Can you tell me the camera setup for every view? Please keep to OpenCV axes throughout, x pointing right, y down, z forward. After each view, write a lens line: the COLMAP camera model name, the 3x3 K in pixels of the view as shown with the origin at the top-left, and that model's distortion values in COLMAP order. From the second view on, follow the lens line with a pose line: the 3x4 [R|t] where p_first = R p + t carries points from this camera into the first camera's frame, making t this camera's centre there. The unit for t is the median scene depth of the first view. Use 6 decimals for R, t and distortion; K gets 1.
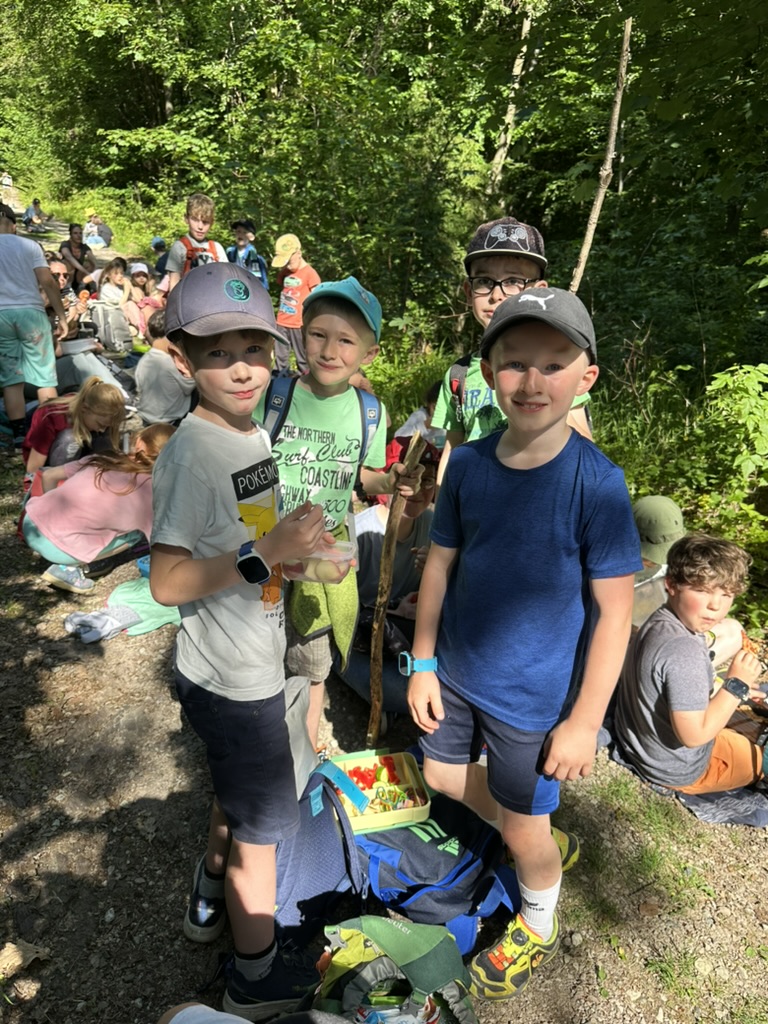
lens RADIAL K [[780.5, 0, 382.4], [0, 780.5, 511.1], [0, 0, 1]] dist [0.009685, -0.007785]
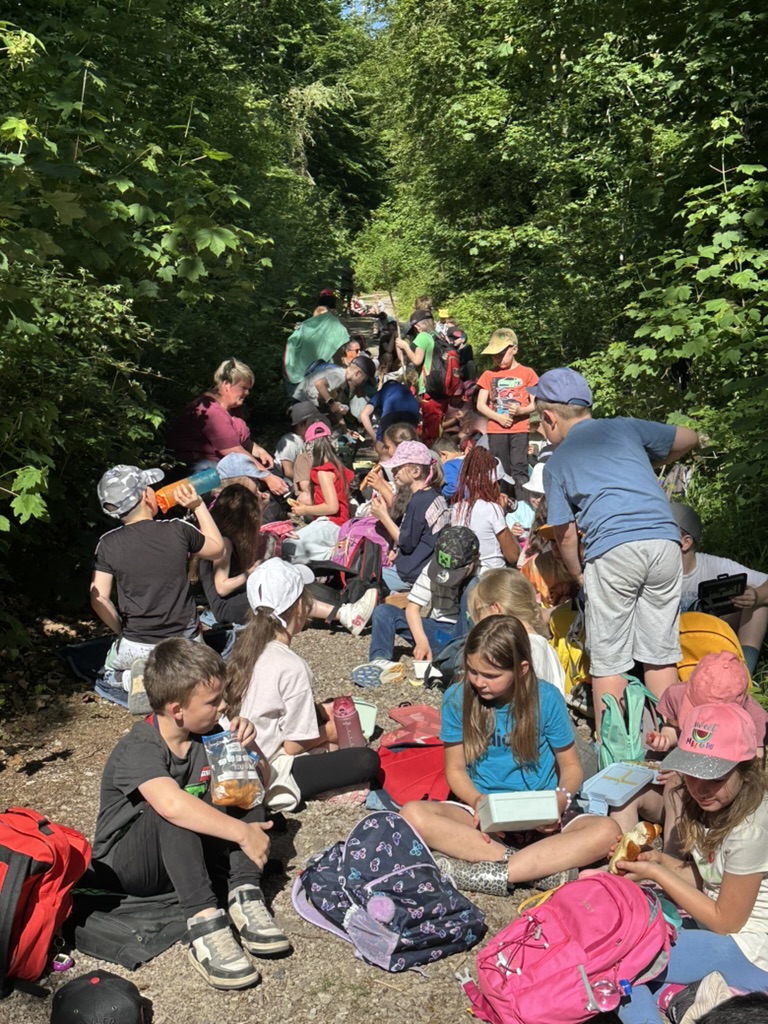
lens RADIAL K [[1414.1, 0, 381.4], [0, 1414.1, 516.9], [0, 0, 1]] dist [0.037070, 0.000000]
pose [[0.905148, 0.025380, -0.424338, 0.261446], [-0.119375, 0.973224, -0.196429, 0.170504], [0.407991, 0.228453, 0.883942, -0.417967]]
